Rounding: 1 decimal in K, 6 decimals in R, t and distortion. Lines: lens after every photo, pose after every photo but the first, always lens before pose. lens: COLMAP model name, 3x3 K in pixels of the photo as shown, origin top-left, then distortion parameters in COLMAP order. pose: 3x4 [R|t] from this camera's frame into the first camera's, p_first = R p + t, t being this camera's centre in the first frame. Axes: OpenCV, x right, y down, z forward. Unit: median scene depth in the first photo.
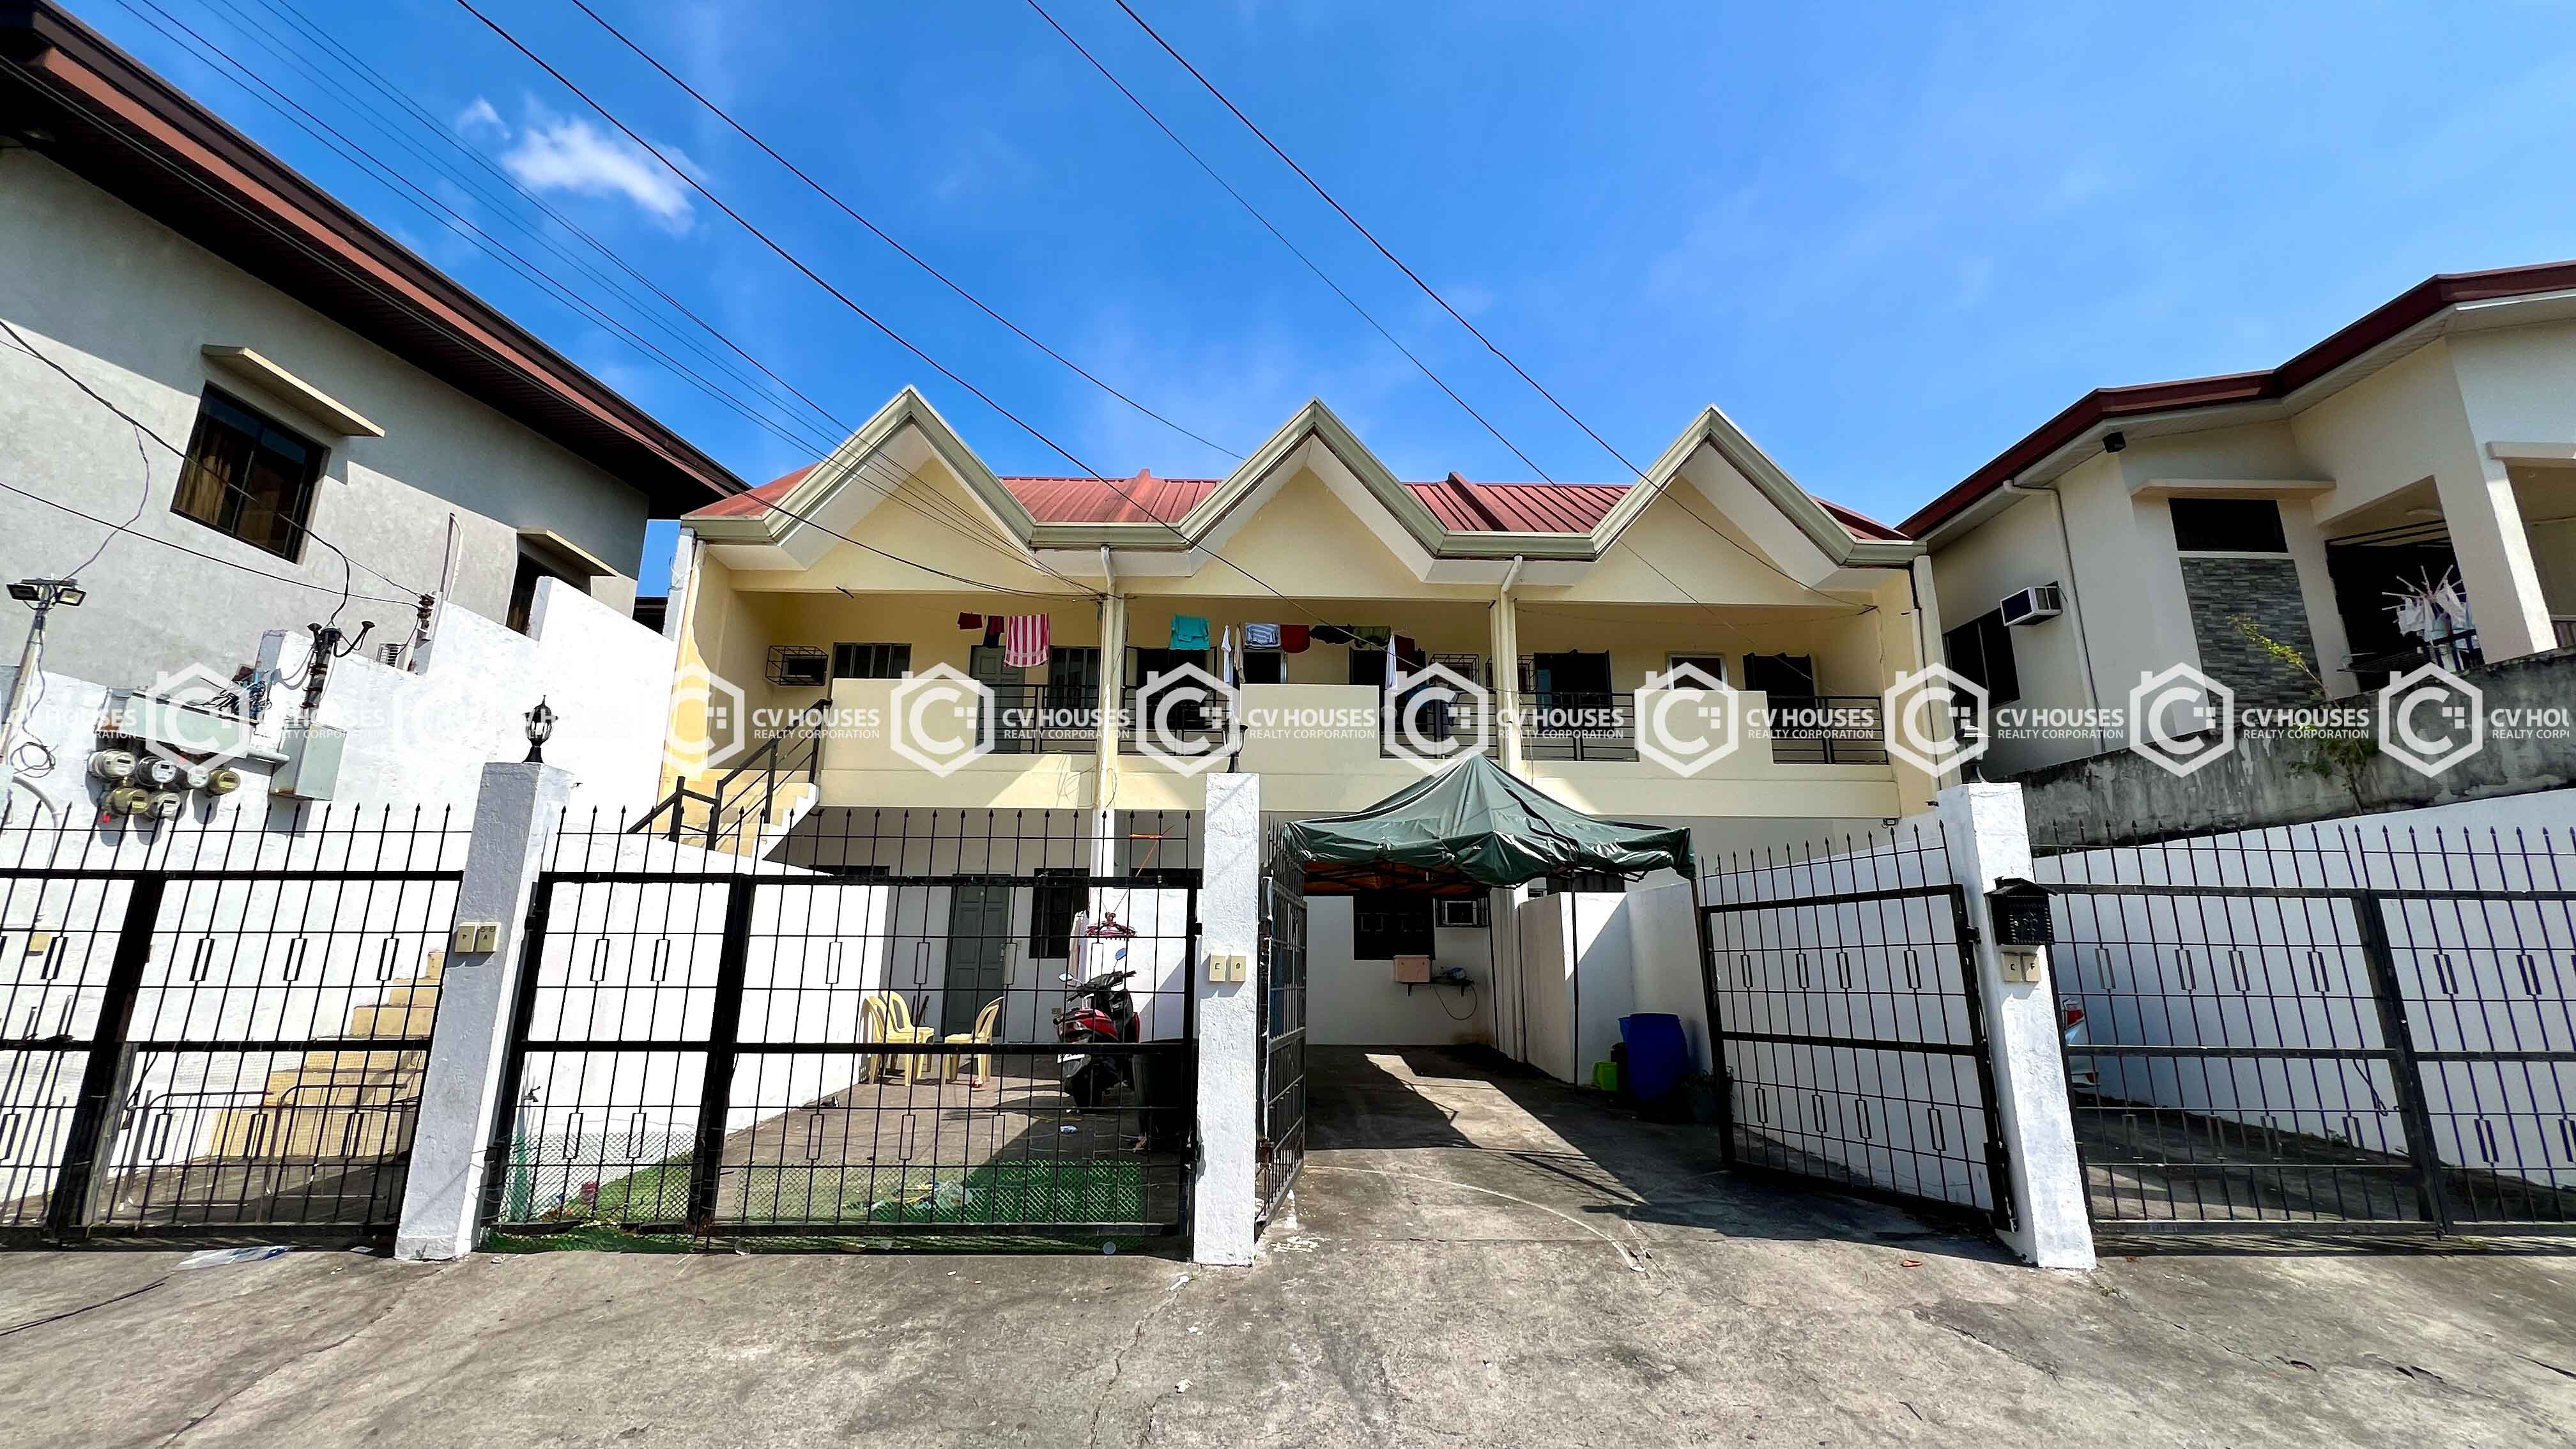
lens RADIAL K [[1035.2, 0, 1288.0], [0, 1035.2, 724.5], [0, 0, 1]] dist [-0.000304, -0.000026]
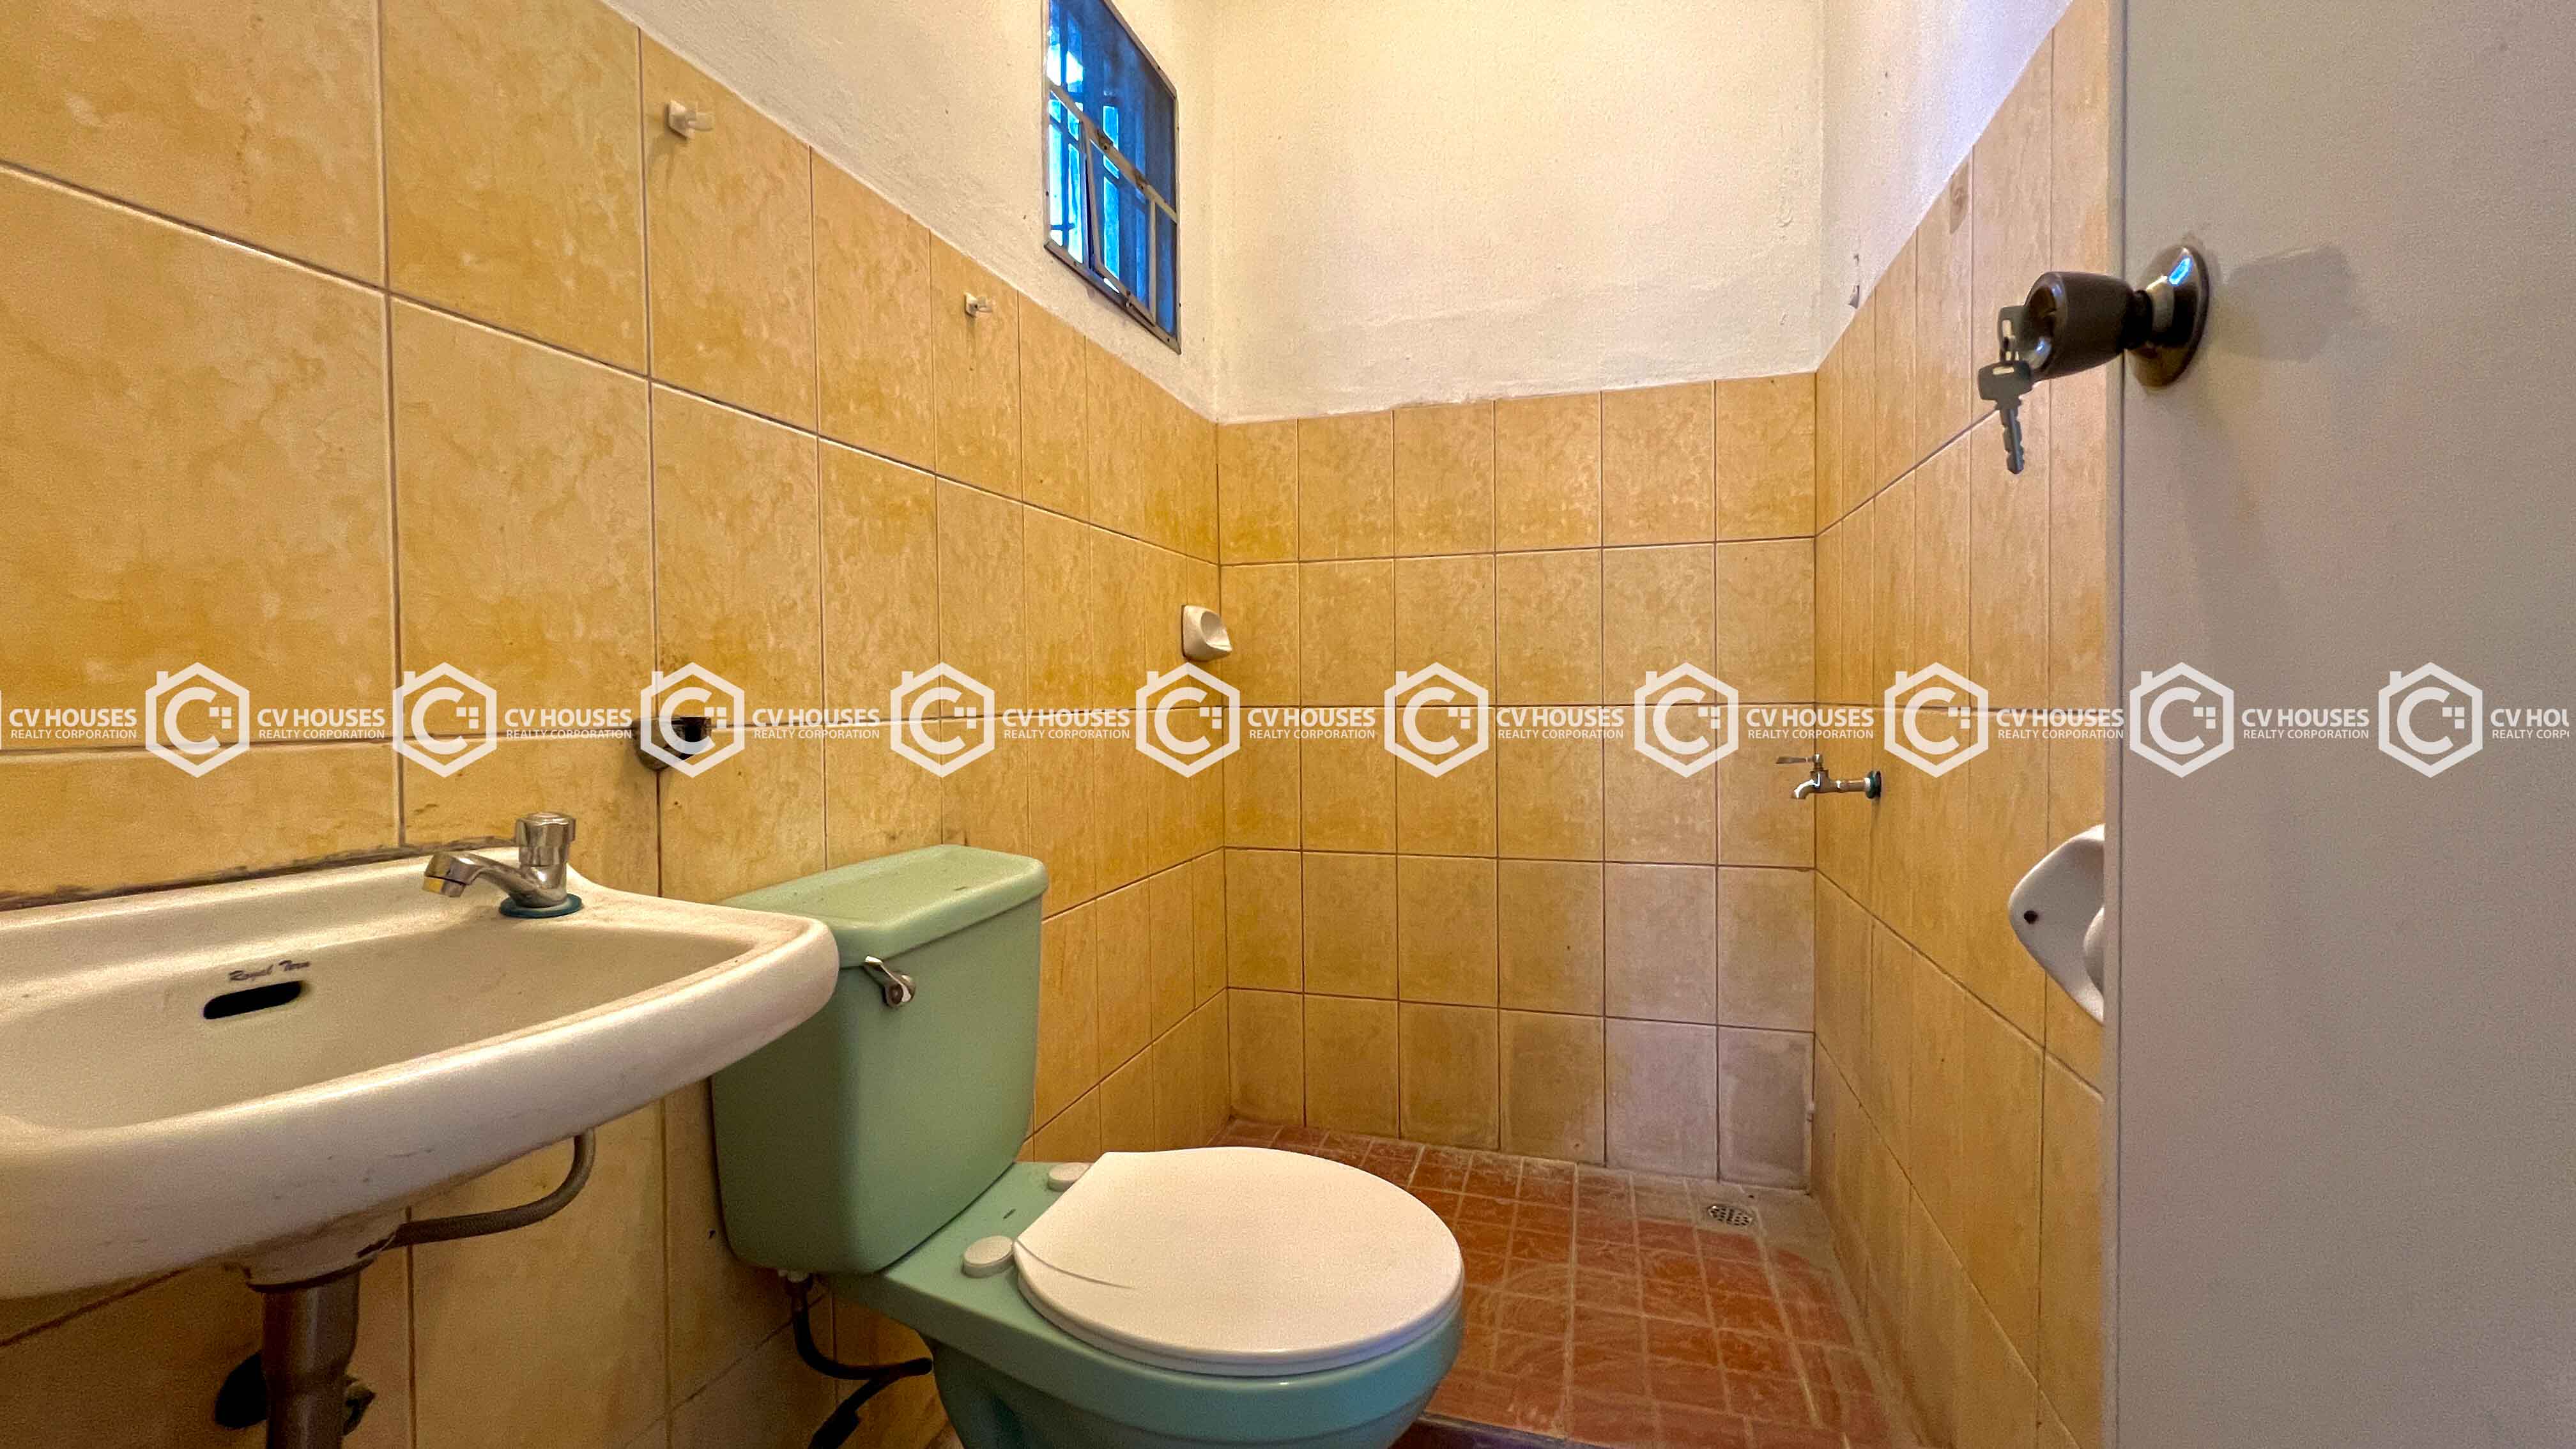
lens RADIAL K [[1045.8, 0, 1288.0], [0, 1045.8, 724.5], [0, 0, 1]] dist [0.000204, 0.000003]
pose [[1.000000, 0.000109, 0.000273, 0.483430], [-0.000109, 1.000000, -0.000338, 0.000041], [-0.000273, 0.000338, 1.000000, -0.002983]]
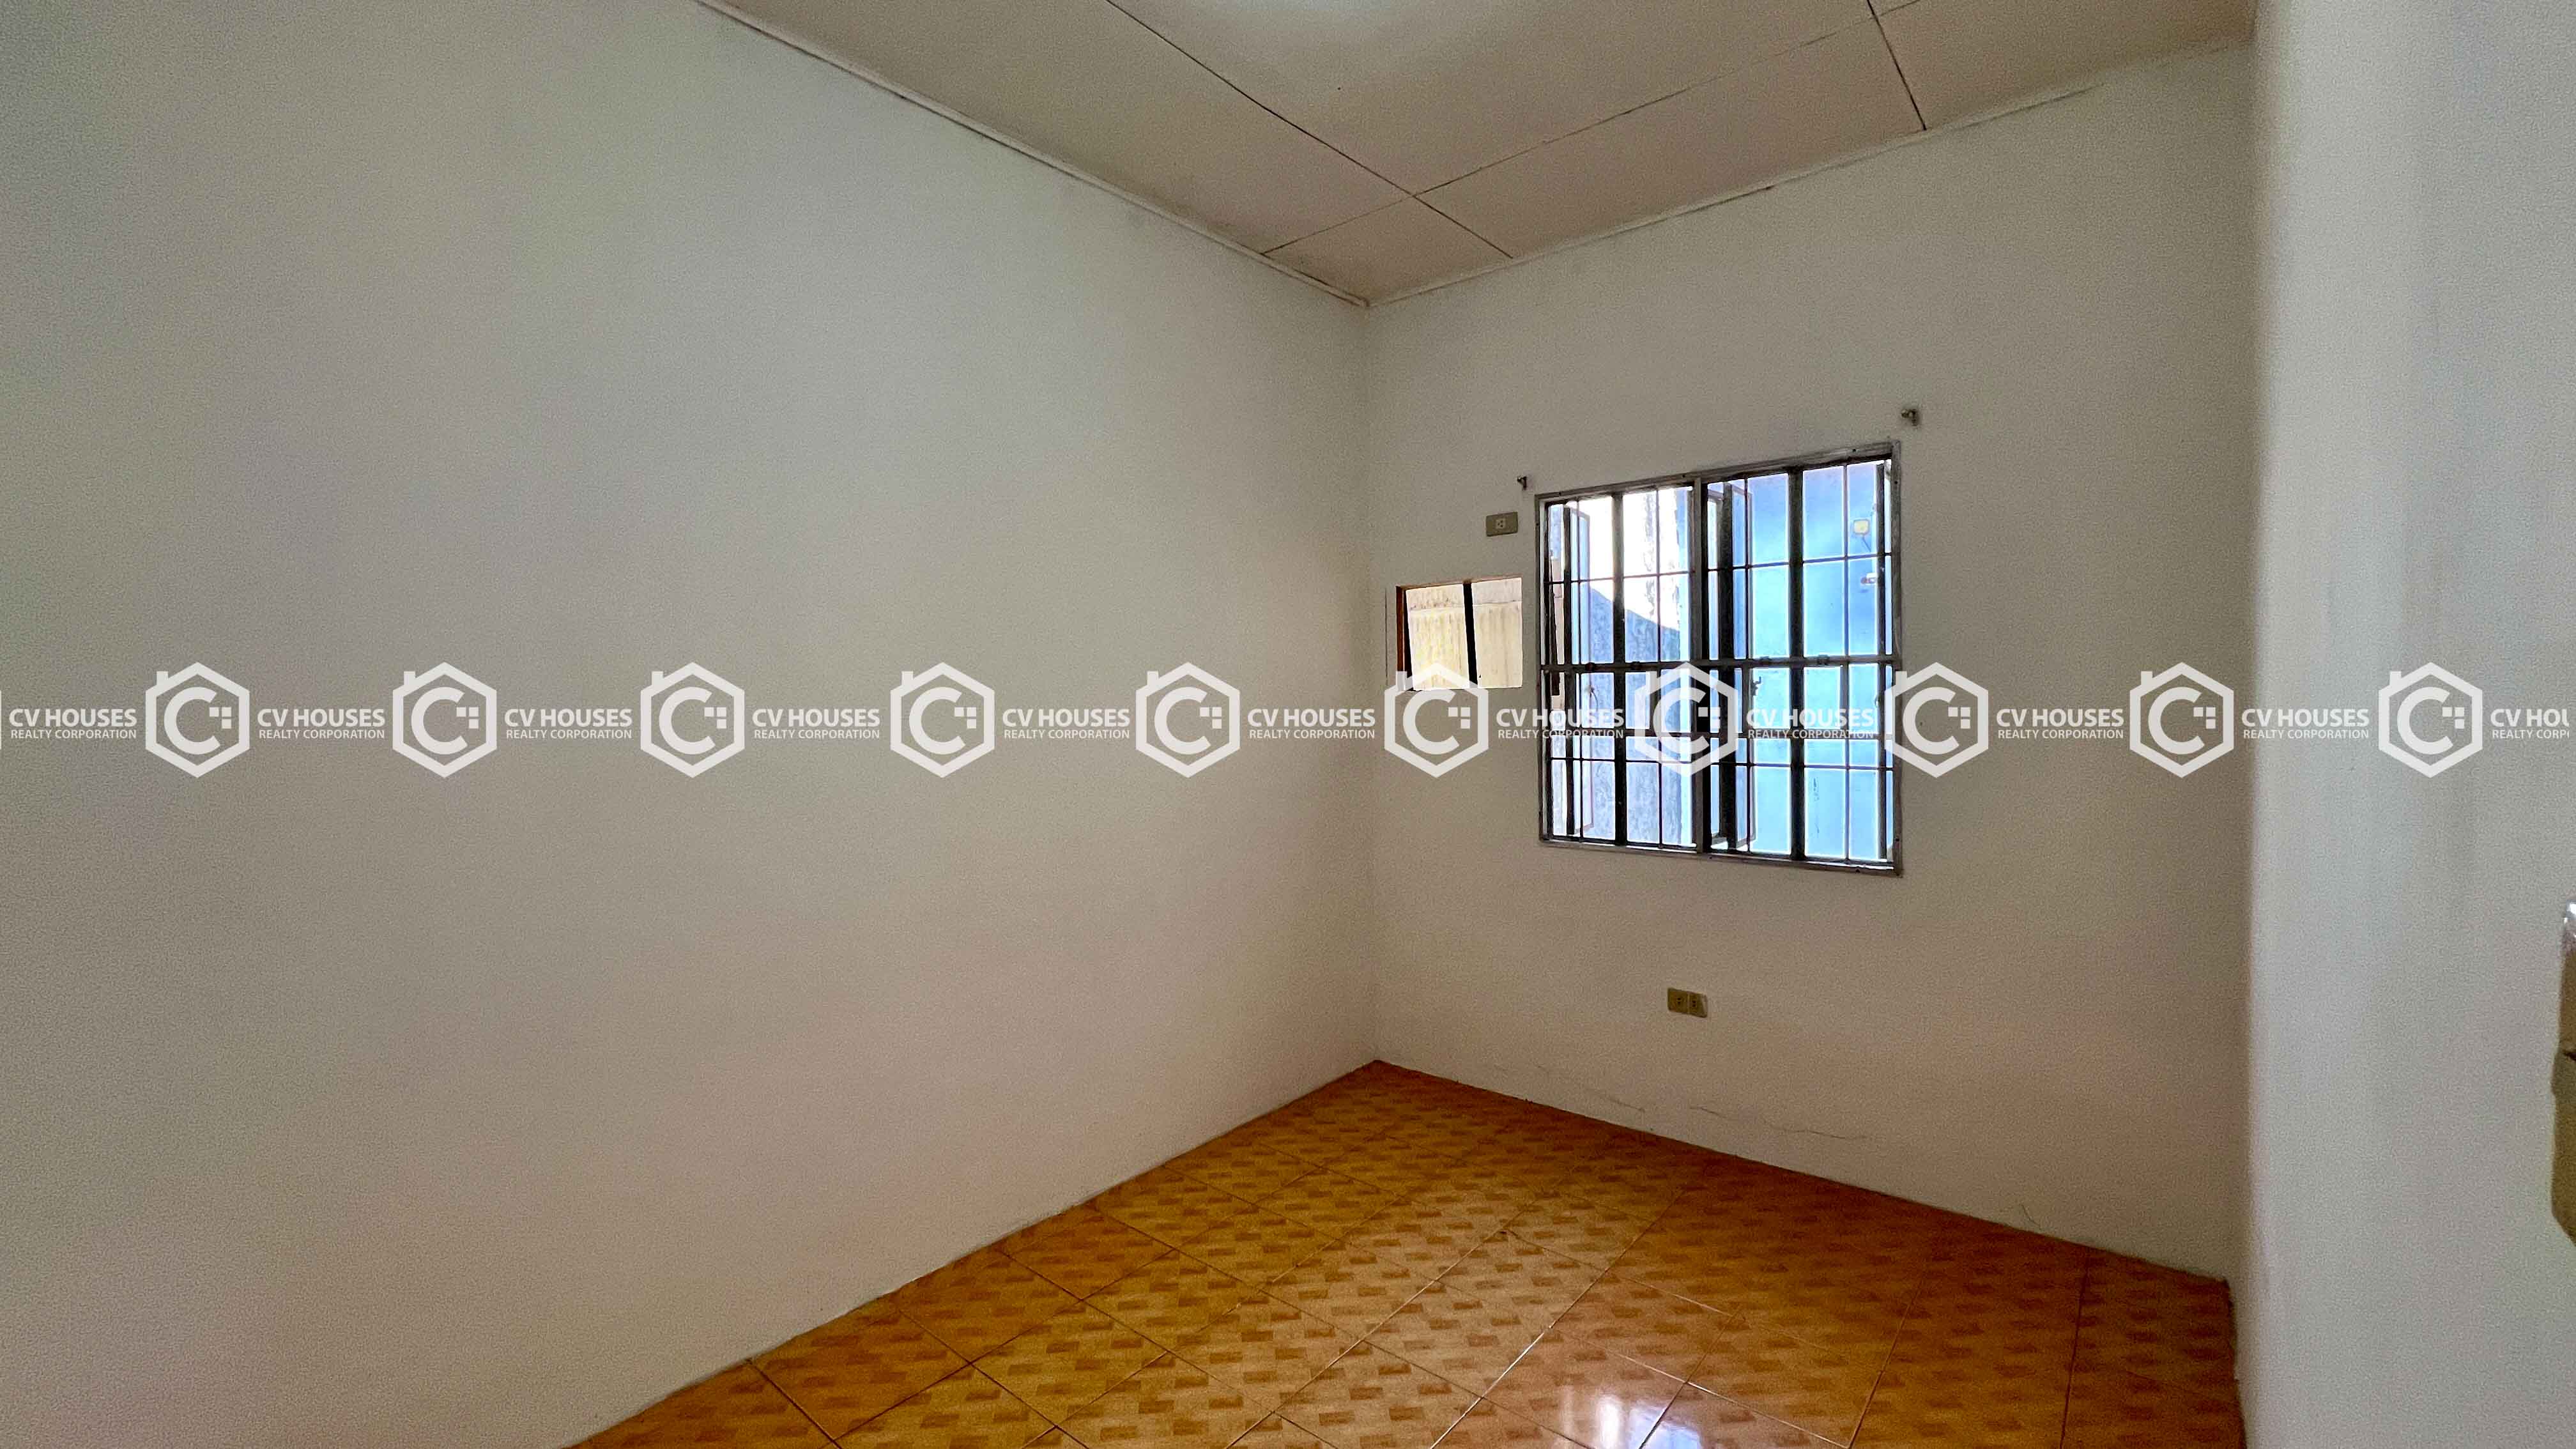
lens RADIAL K [[1045.8, 0, 1288.0], [0, 1045.8, 724.5], [0, 0, 1]] dist [0.000204, 0.000003]
pose [[0.999997, 0.000374, -0.002448, 1.439927], [-0.000374, 1.000000, -0.000045, -0.000324], [0.002448, 0.000046, 0.999997, -0.006600]]
